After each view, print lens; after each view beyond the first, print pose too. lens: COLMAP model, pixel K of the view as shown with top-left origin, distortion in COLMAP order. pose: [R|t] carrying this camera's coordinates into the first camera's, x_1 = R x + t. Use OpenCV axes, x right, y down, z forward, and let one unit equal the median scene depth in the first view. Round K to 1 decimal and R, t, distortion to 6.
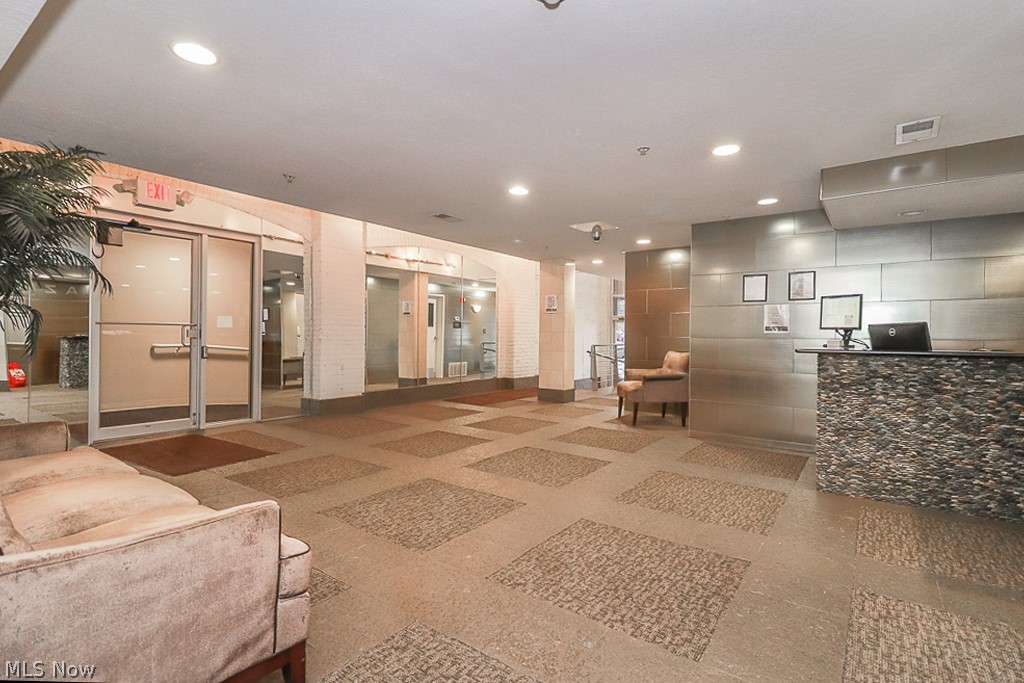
lens RADIAL K [[493.1, 0, 509.7], [0, 493.1, 328.3], [0, 0, 1]] dist [0.024381, -0.016049]
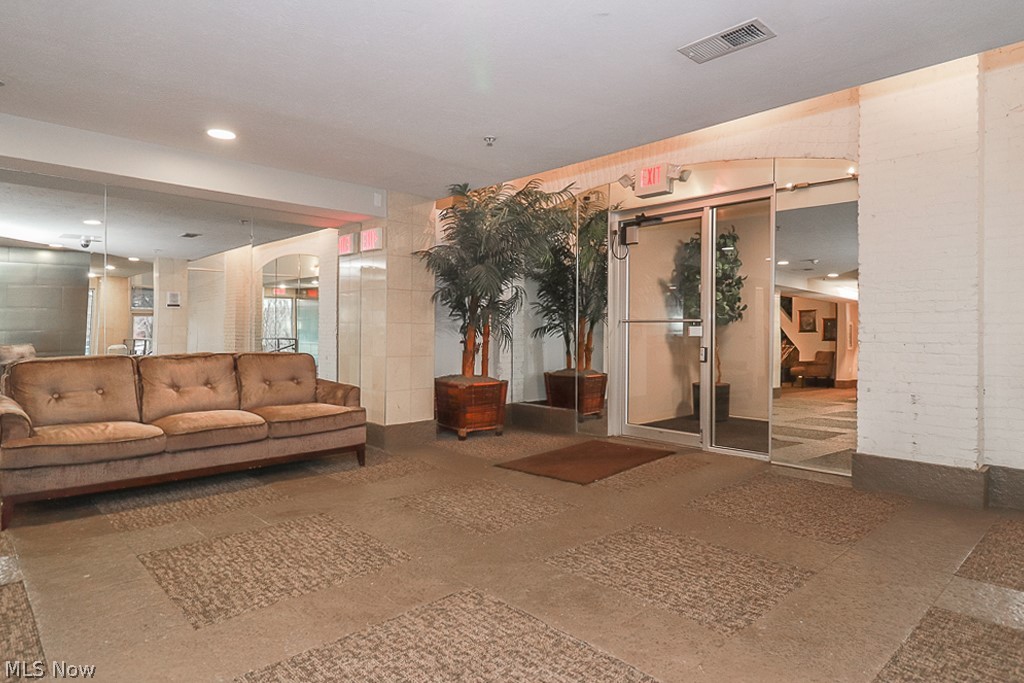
lens RADIAL K [[576.5, 0, 512.0], [0, 576.5, 341.5], [0, 0, 1]] dist [0.003524, 0.000749]
pose [[-0.169321, 0.000342, -0.985561, 0.554247], [0.005764, 0.999983, -0.000643, 0.040501], [0.985544, -0.005790, -0.169320, 1.345133]]
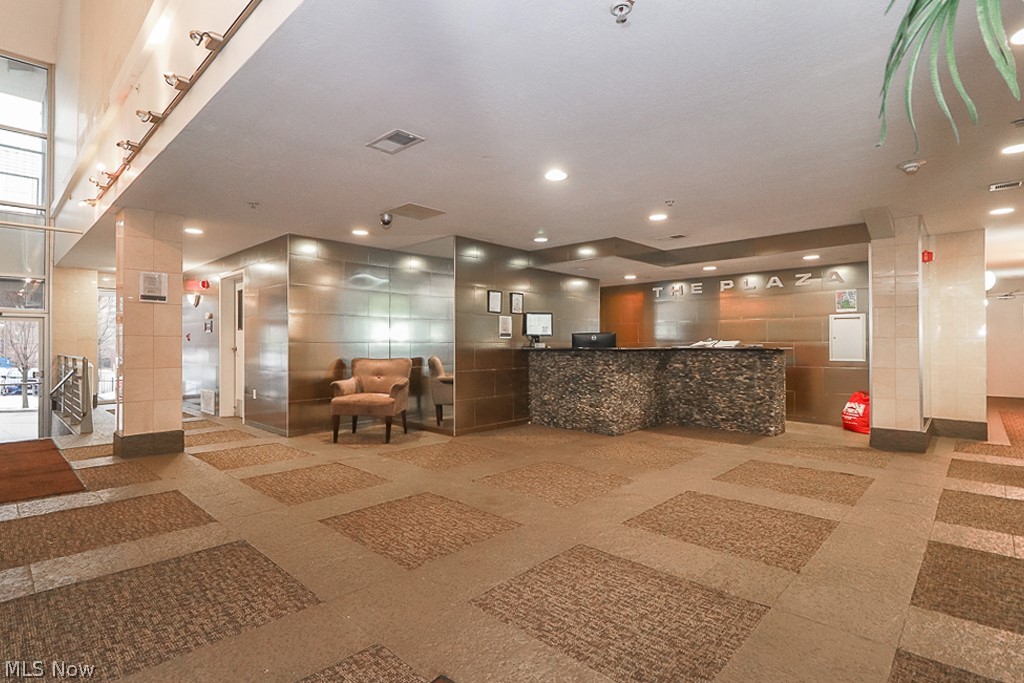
lens RADIAL K [[498.0, 0, 511.9], [0, 498.0, 329.1], [0, 0, 1]] dist [0.022134, -0.015104]
pose [[0.115223, 0.023949, 0.993051, -1.050076], [-0.011148, 0.999678, -0.022815, 0.021603], [-0.993277, -0.008442, 0.115453, 1.174648]]
